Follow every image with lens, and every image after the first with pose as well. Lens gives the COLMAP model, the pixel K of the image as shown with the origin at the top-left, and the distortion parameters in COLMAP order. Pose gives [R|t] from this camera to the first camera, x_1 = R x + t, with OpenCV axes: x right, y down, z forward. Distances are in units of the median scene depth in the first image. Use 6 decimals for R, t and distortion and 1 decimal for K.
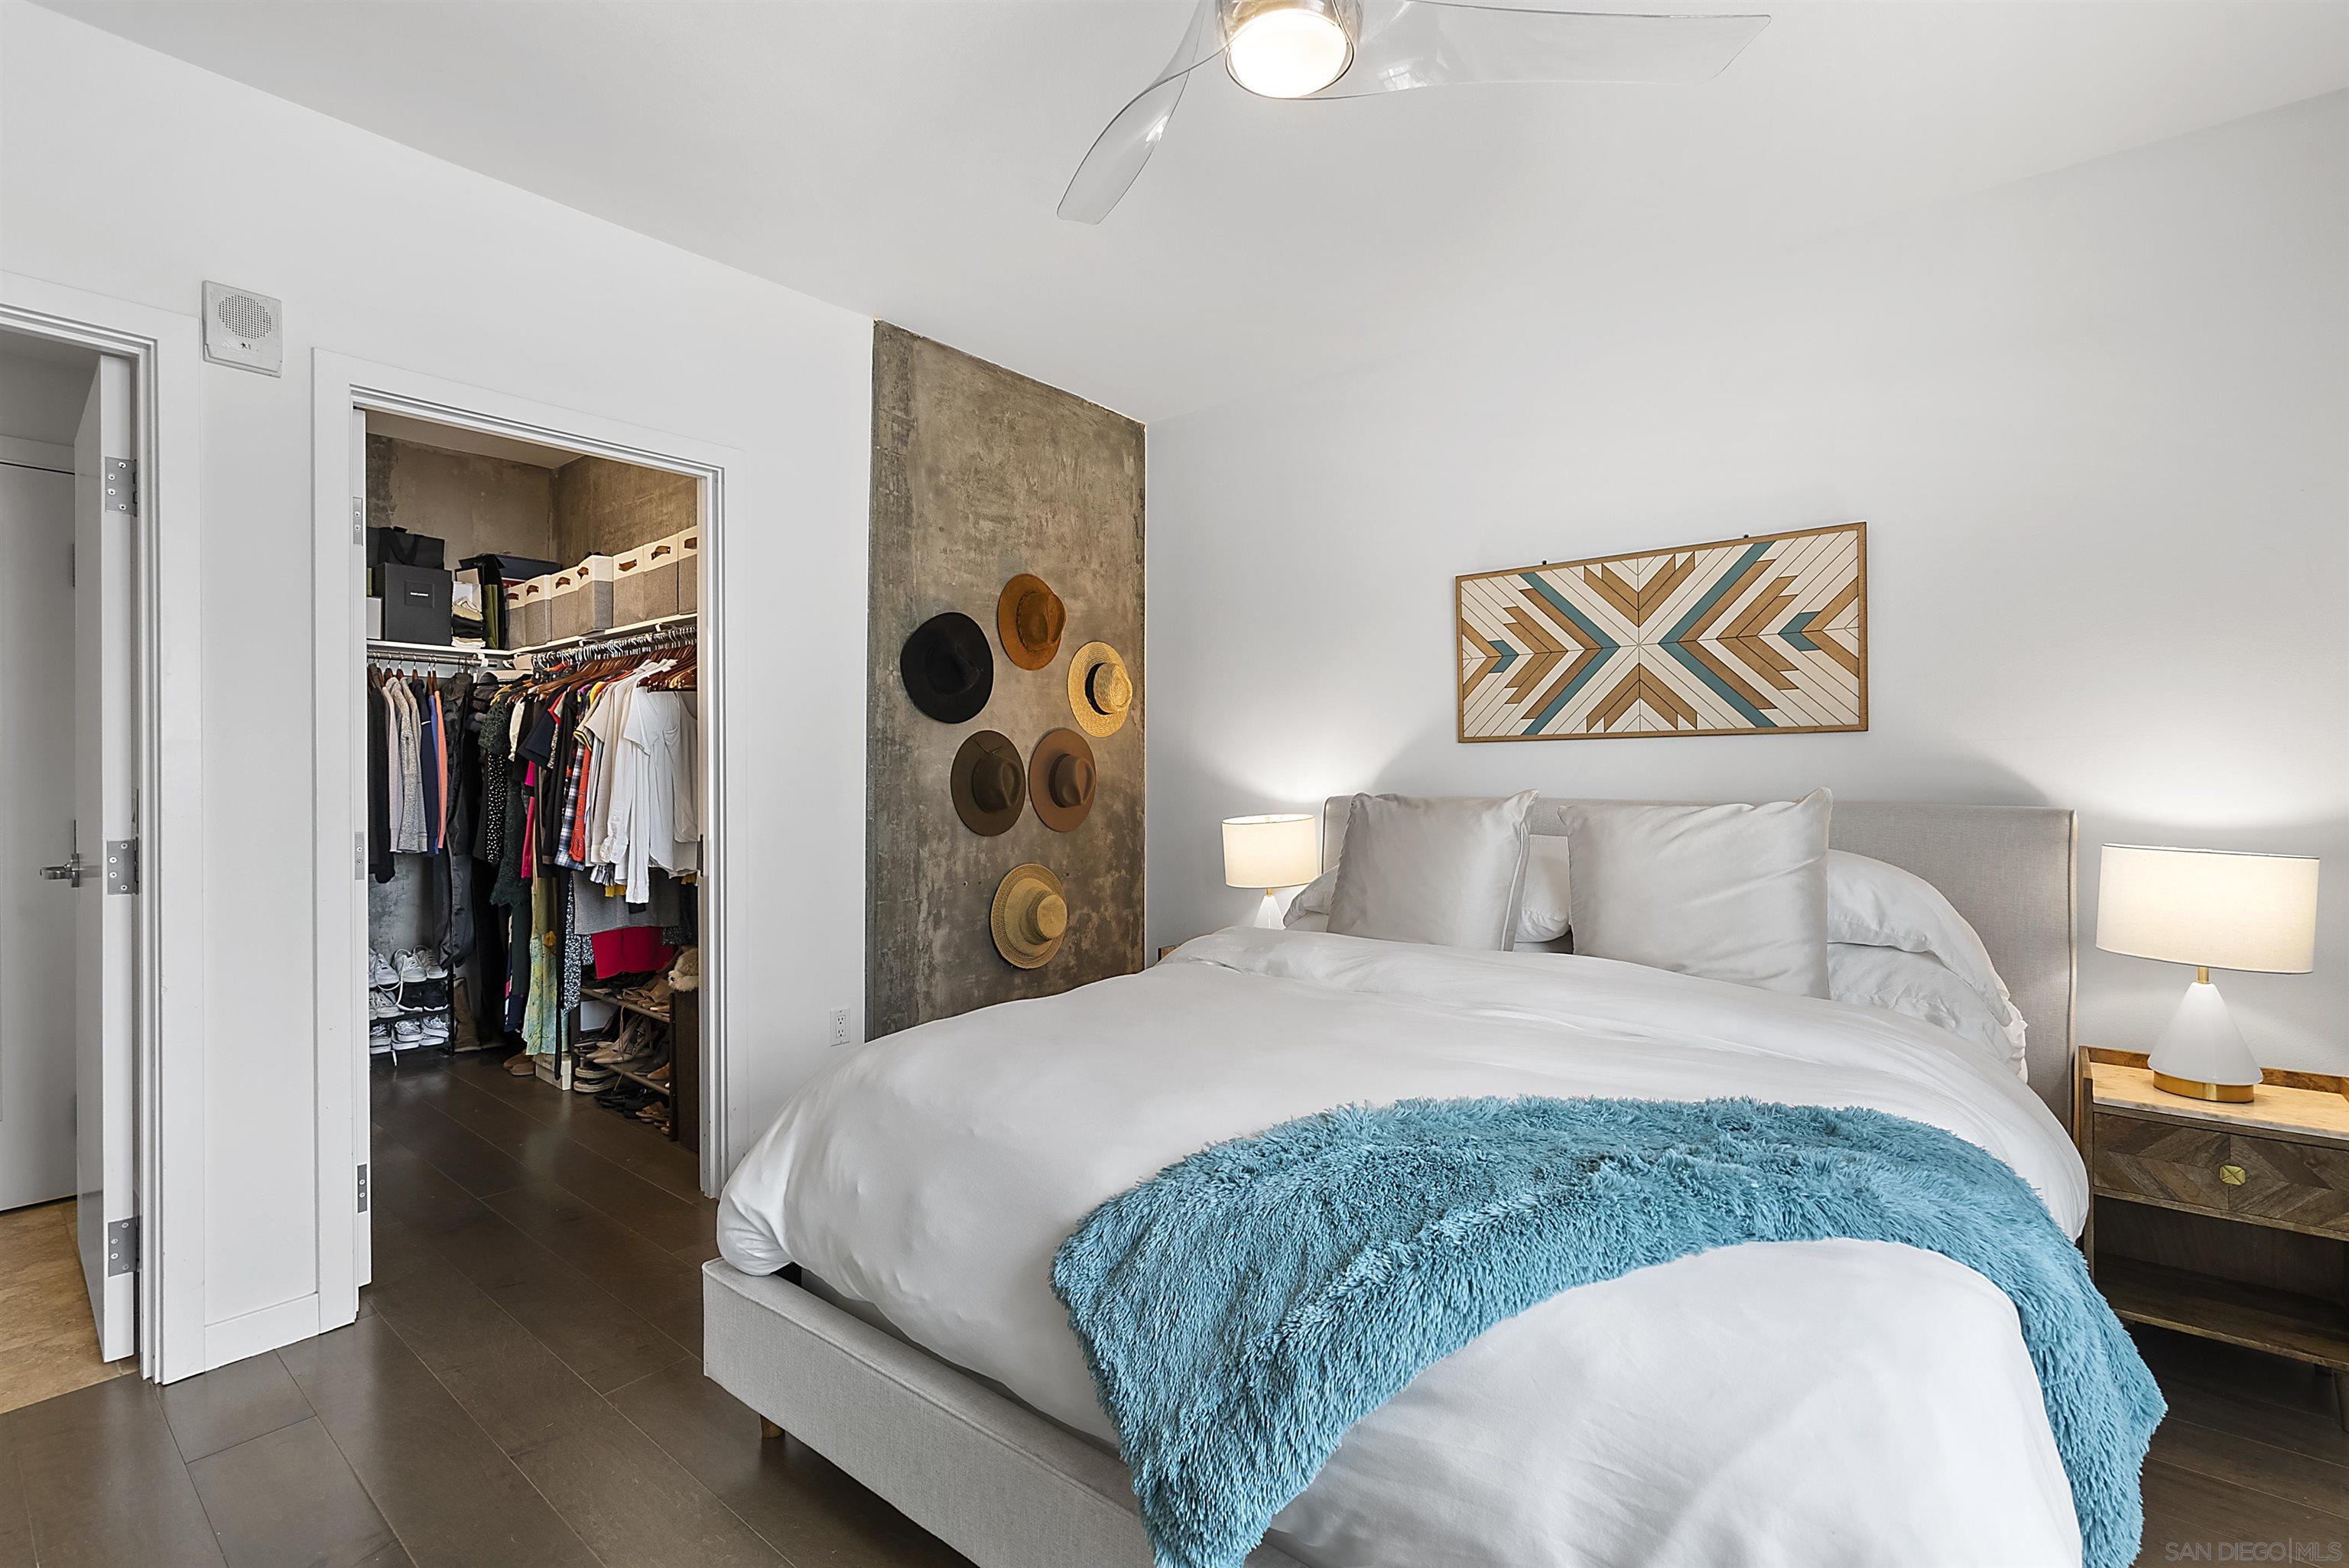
lens RADIAL K [[1075.6, 0, 1184.9], [0, 1075.6, 777.7], [0, 0, 1]] dist [-0.007292, 0.004087]
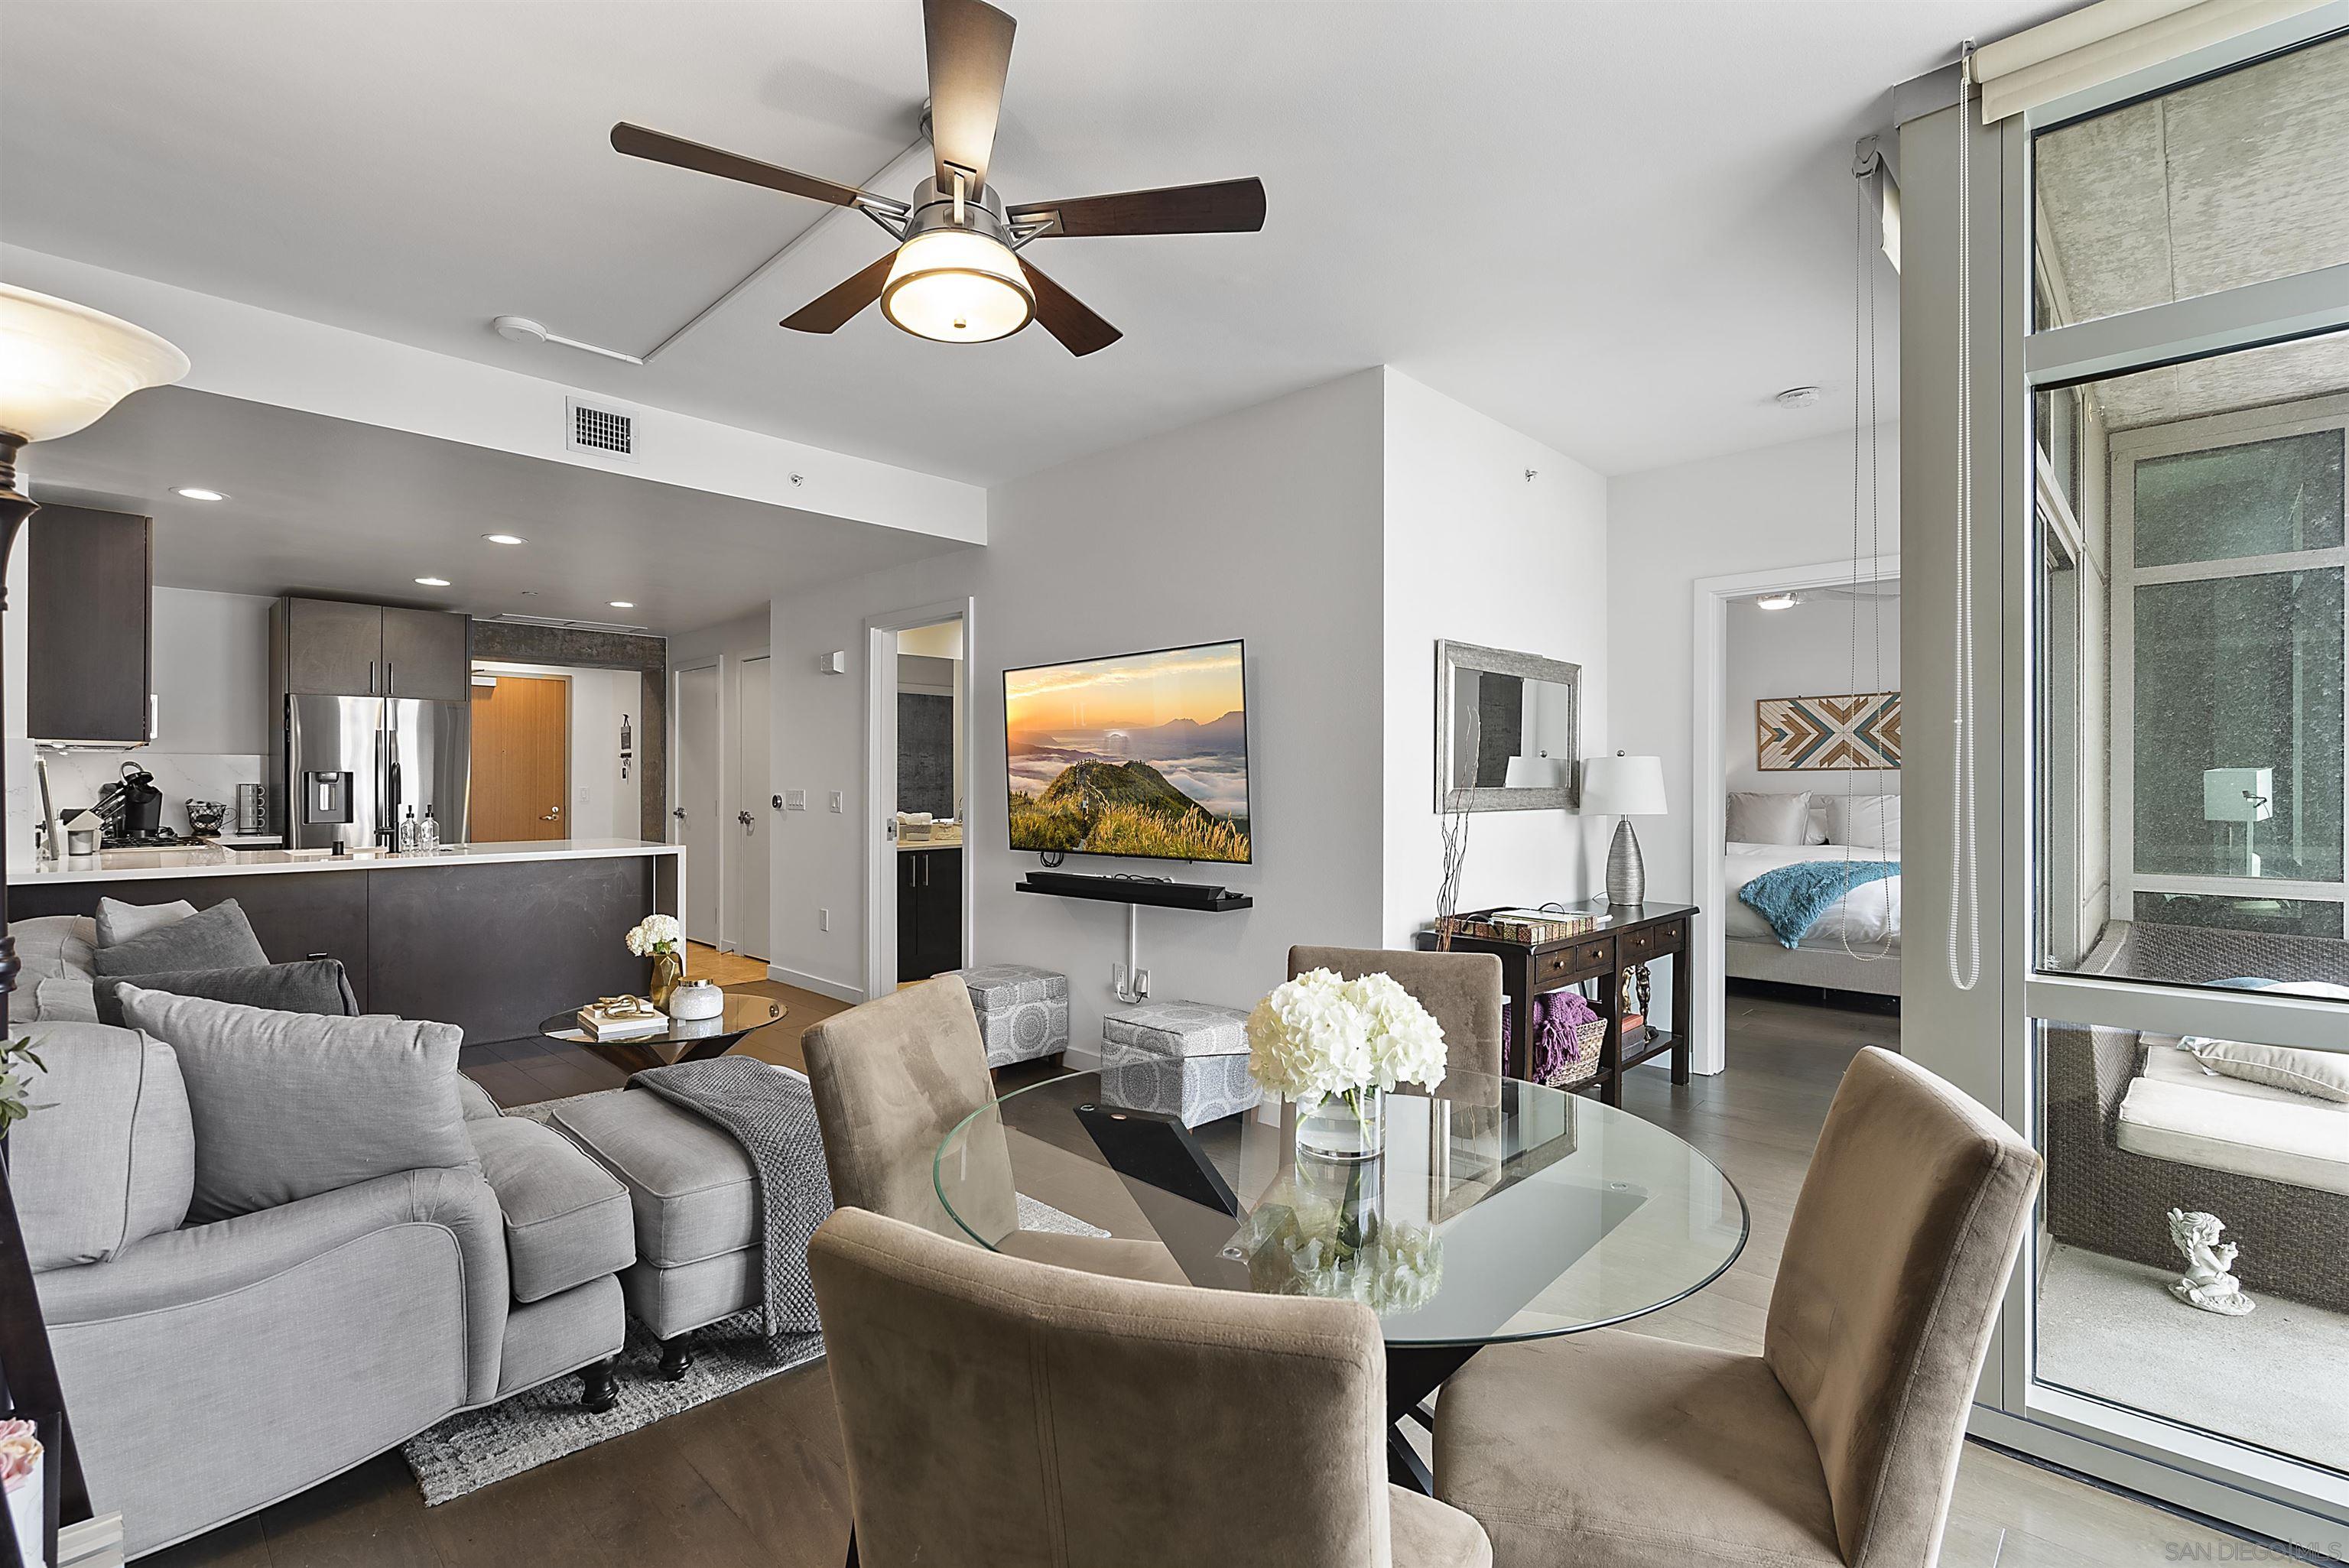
lens RADIAL K [[1045.1, 0, 1187.7], [0, 1045.1, 767.0], [0, 0, 1]] dist [-0.002012, -0.000167]
pose [[0.996589, 0.007138, -0.082220, -0.893724], [-0.008250, 0.999879, -0.013193, 0.000212], [0.082116, 0.013827, 0.996527, -1.536334]]
